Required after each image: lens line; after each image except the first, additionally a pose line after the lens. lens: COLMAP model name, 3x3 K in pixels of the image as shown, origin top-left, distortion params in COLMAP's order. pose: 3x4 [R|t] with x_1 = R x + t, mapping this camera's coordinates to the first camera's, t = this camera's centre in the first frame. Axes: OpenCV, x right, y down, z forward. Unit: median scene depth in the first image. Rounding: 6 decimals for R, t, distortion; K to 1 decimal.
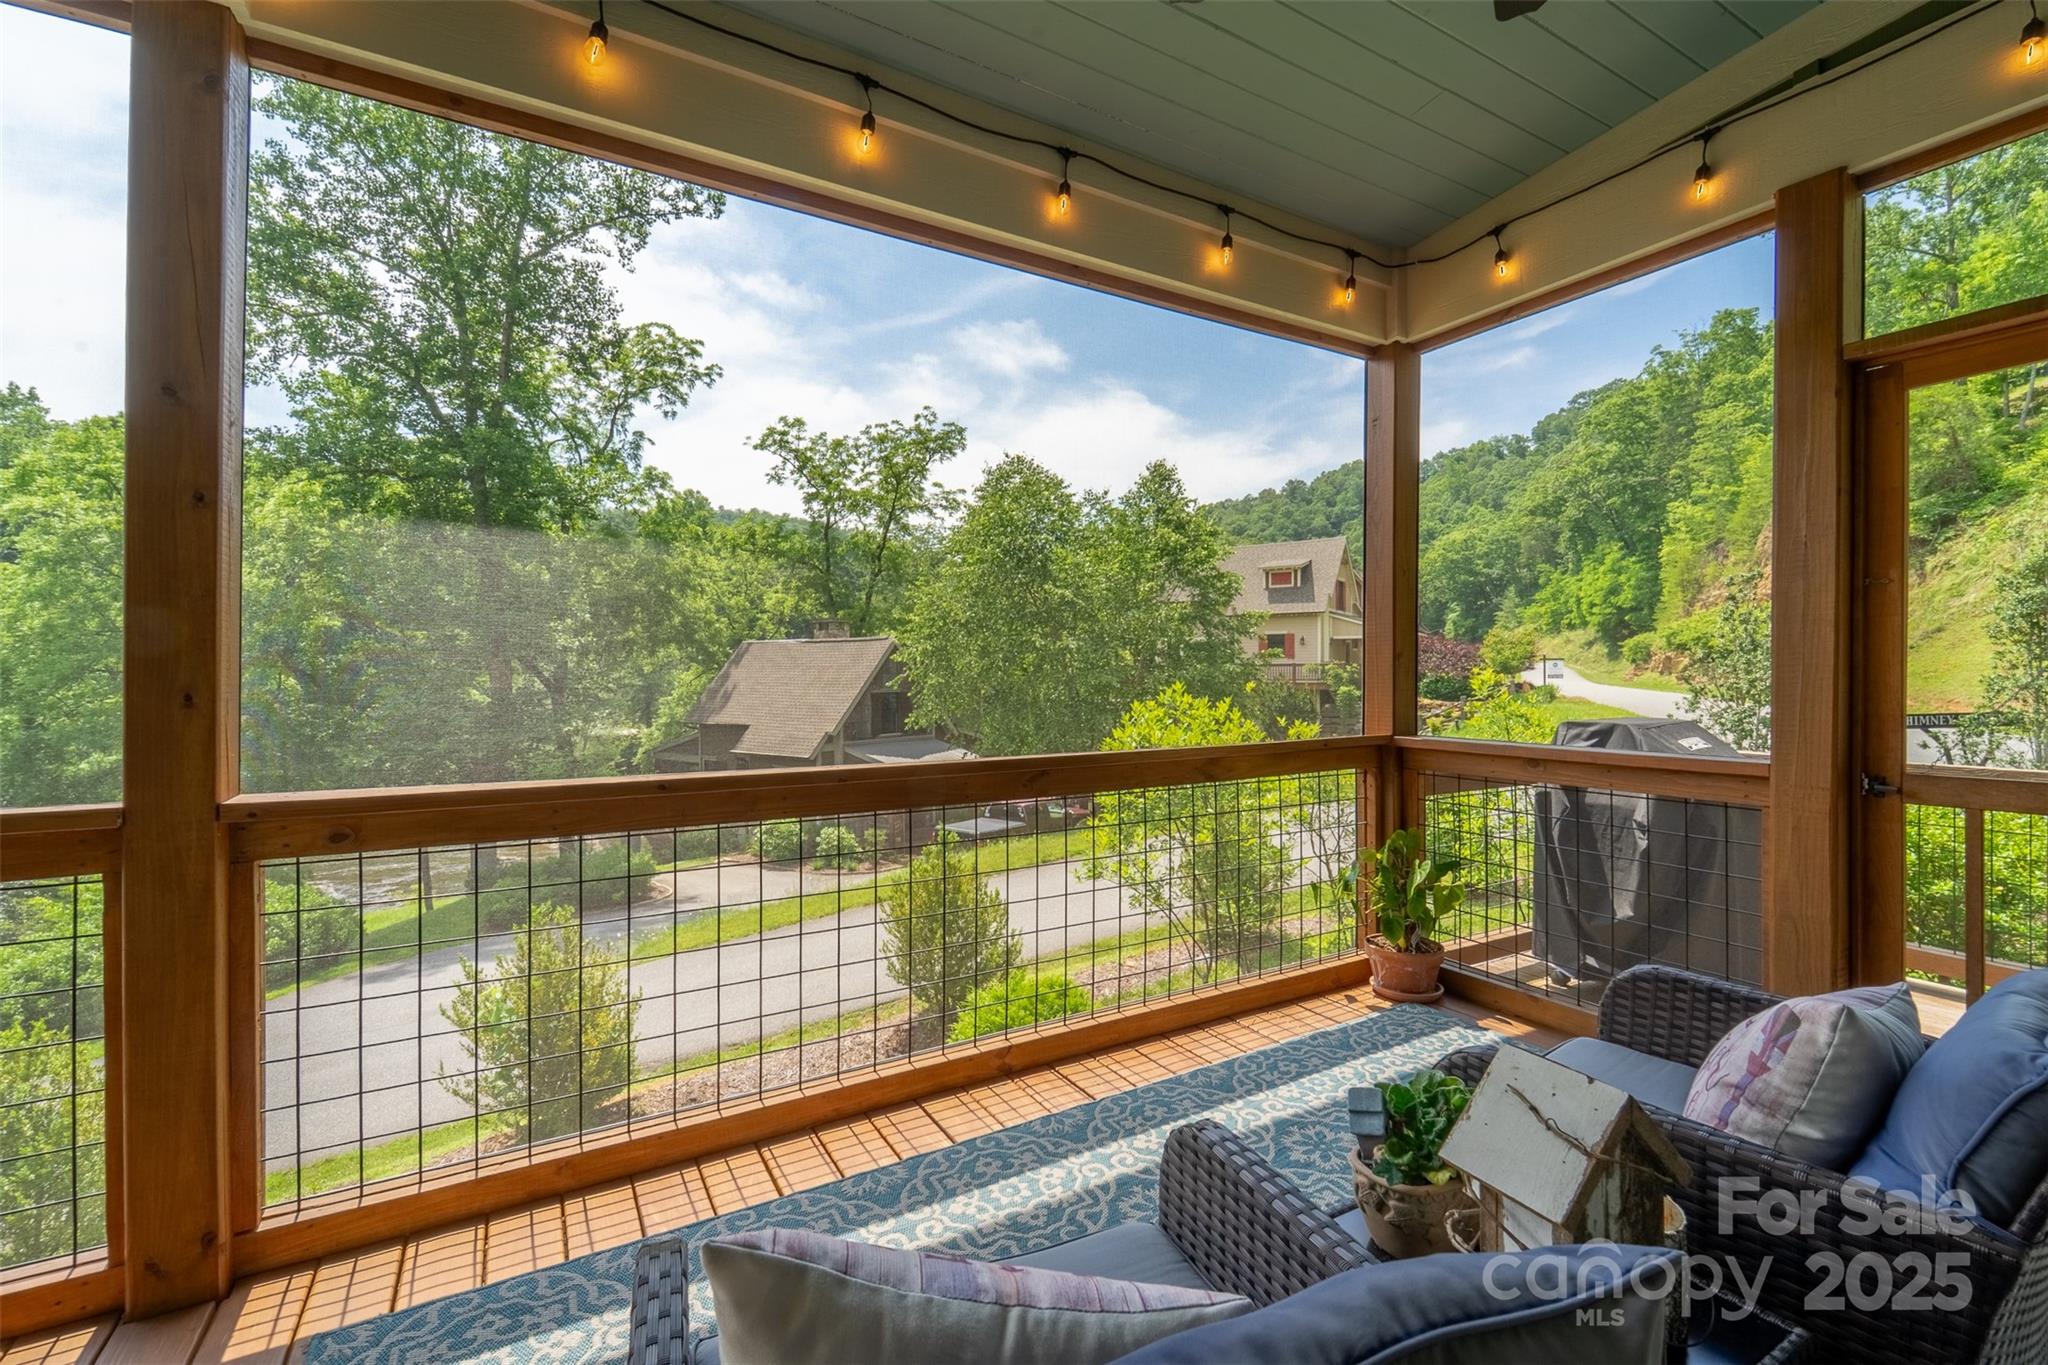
lens RADIAL K [[827.5, 0, 1027.1], [0, 827.5, 679.8], [0, 0, 1]] dist [0.000215, -0.000785]
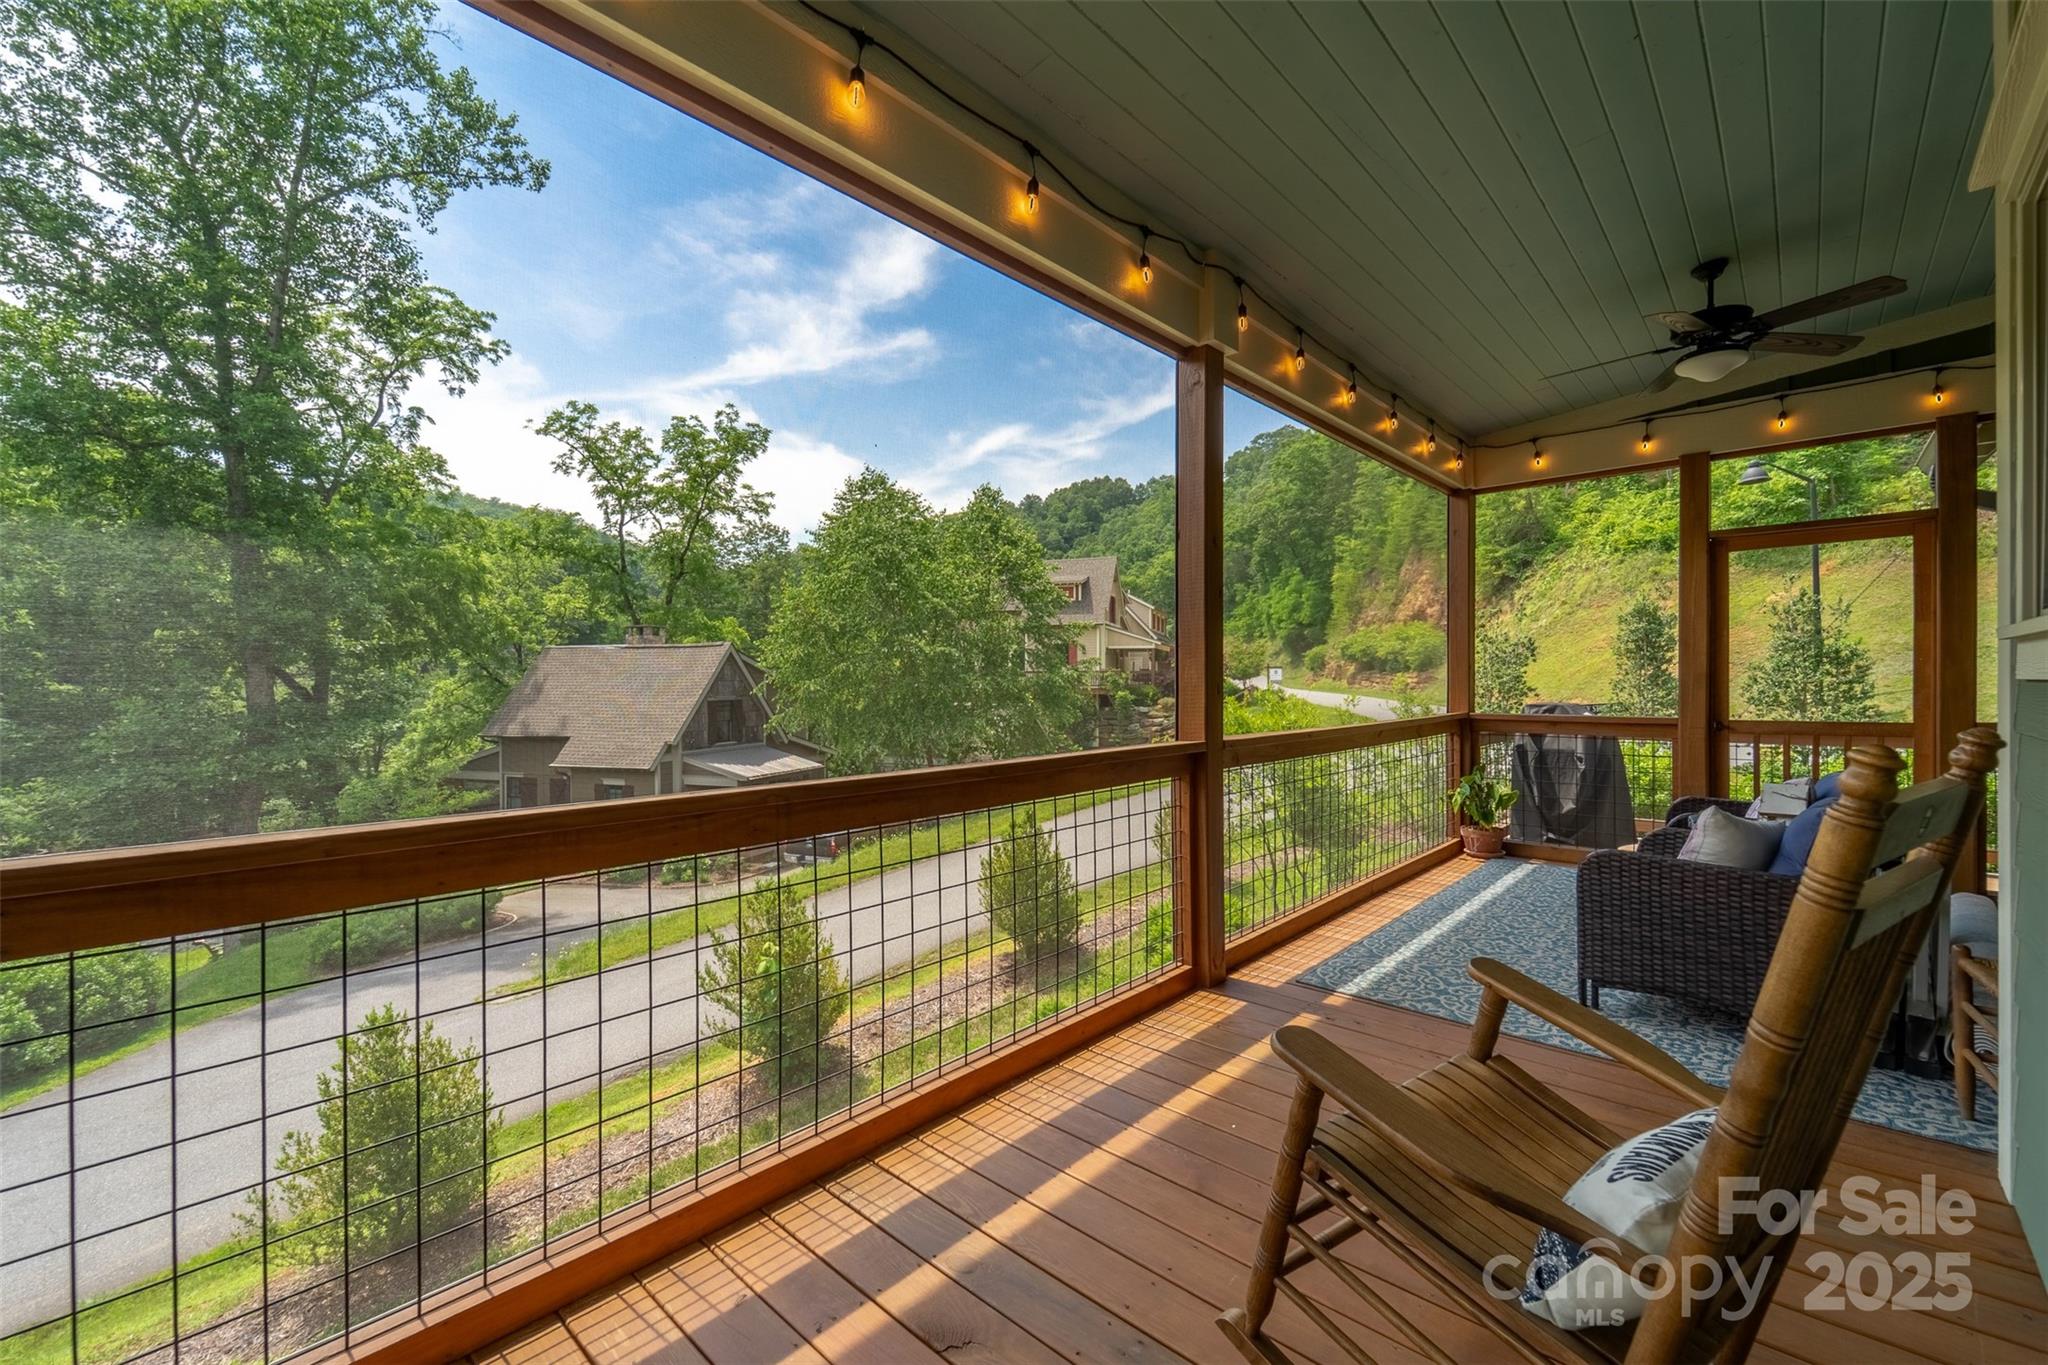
lens RADIAL K [[844.9, 0, 1027.1], [0, 844.9, 676.3], [0, 0, 1]] dist [0.001989, 0.000326]
pose [[0.949197, -0.000899, 0.314682, -0.132995], [0.004948, 0.999915, -0.012070, 0.001165], [-0.314644, 0.013014, 0.949120, -0.057515]]
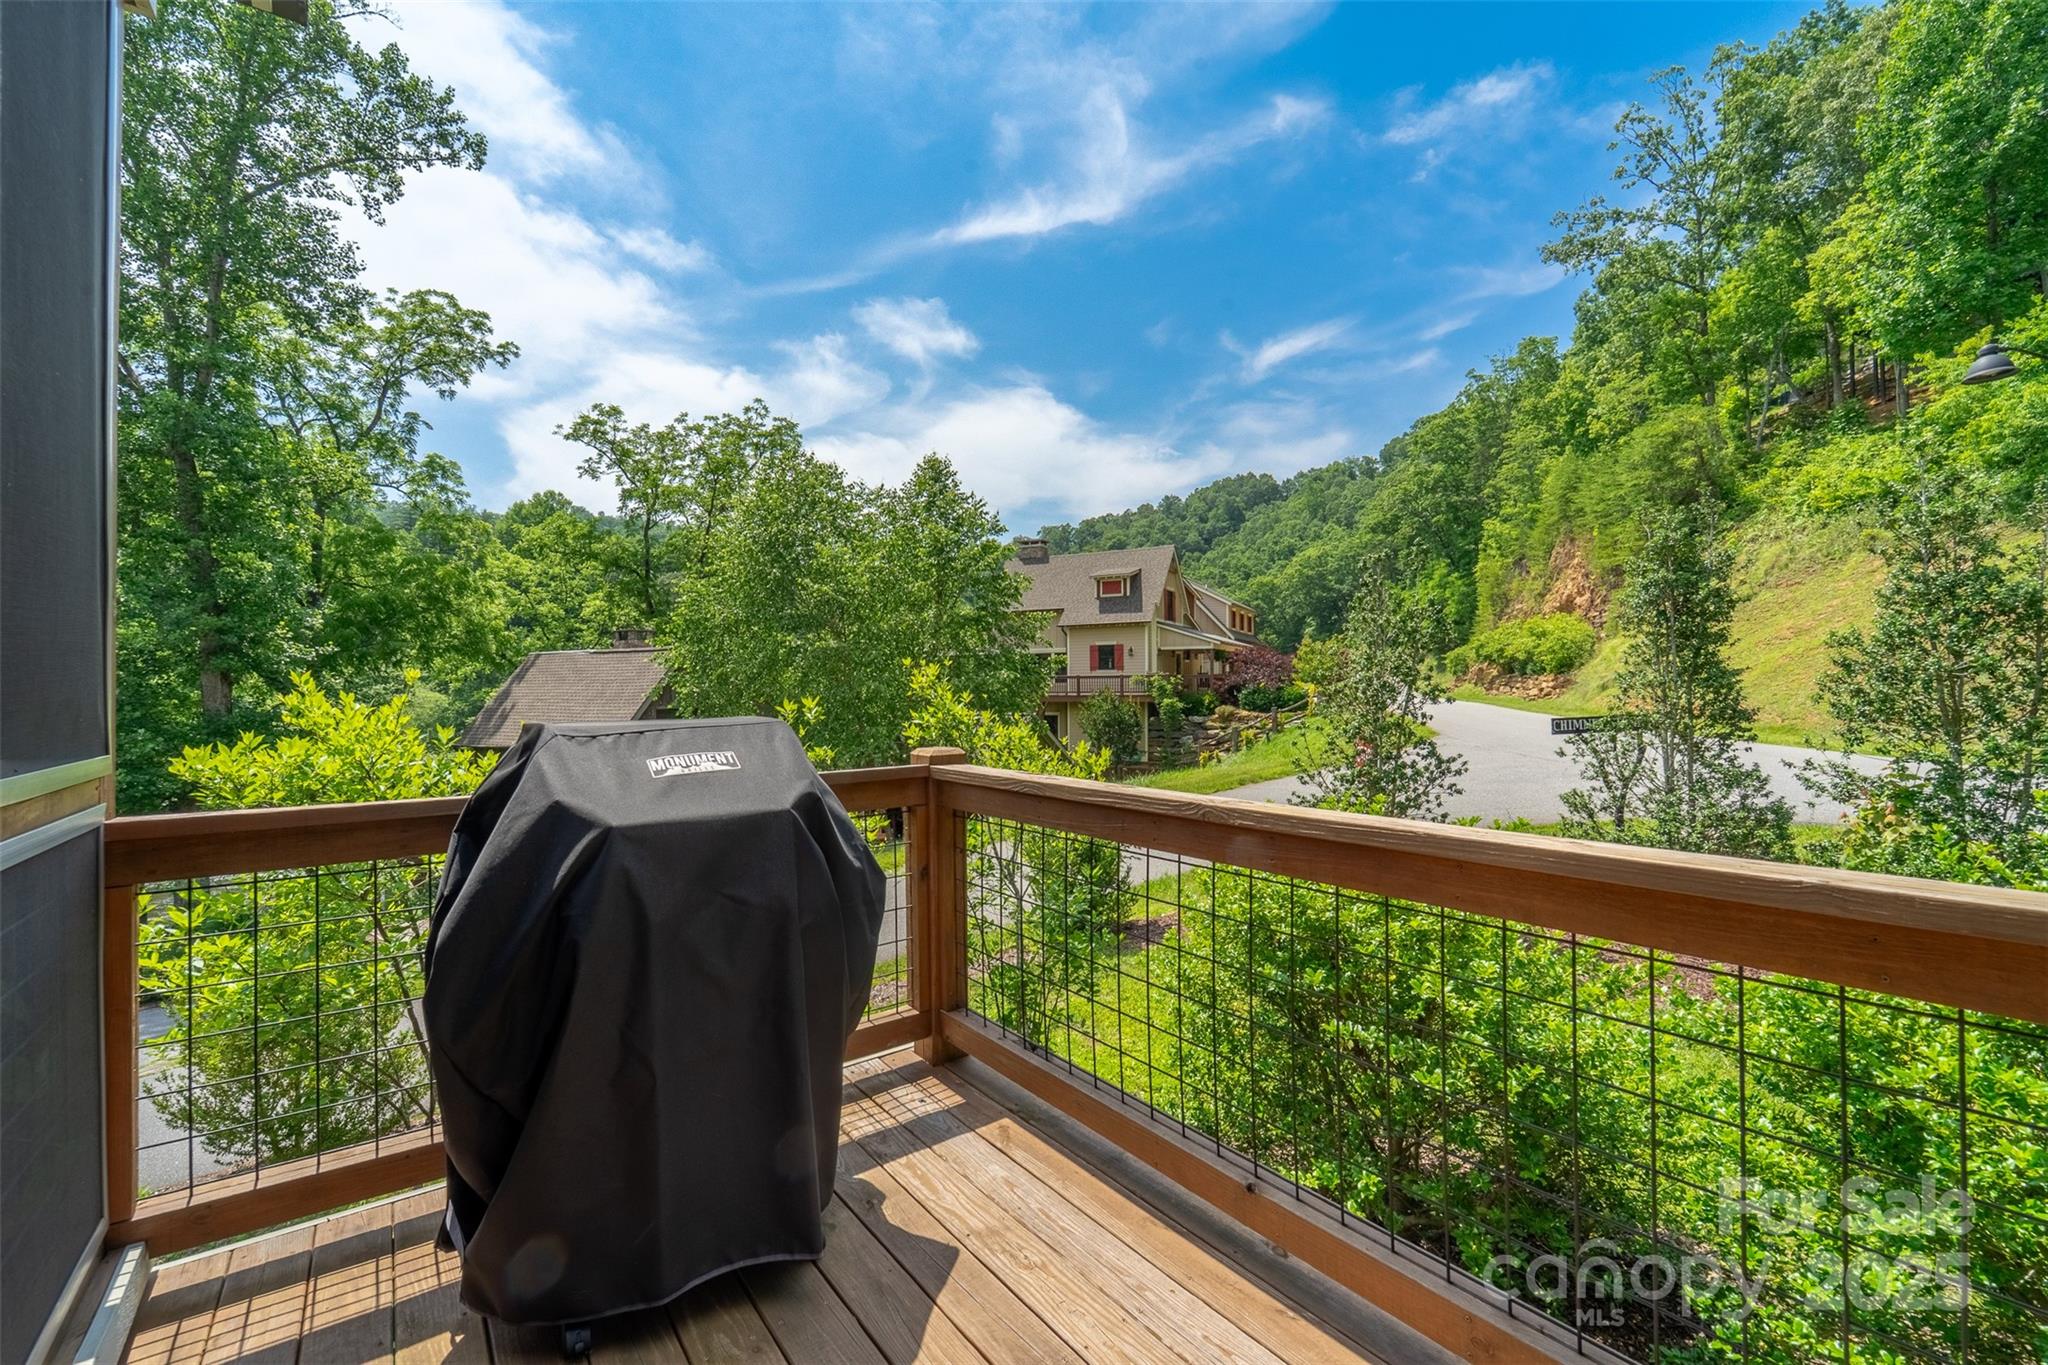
lens RADIAL K [[844.6, 0, 1029.6], [0, 844.6, 688.6], [0, 0, 1]] dist [-0.001217, -0.000721]
pose [[0.989705, -0.004896, 0.143041, 0.047224], [0.005815, 0.999965, -0.006008, 0.000763], [-0.143007, 0.006778, 0.989699, 0.025201]]
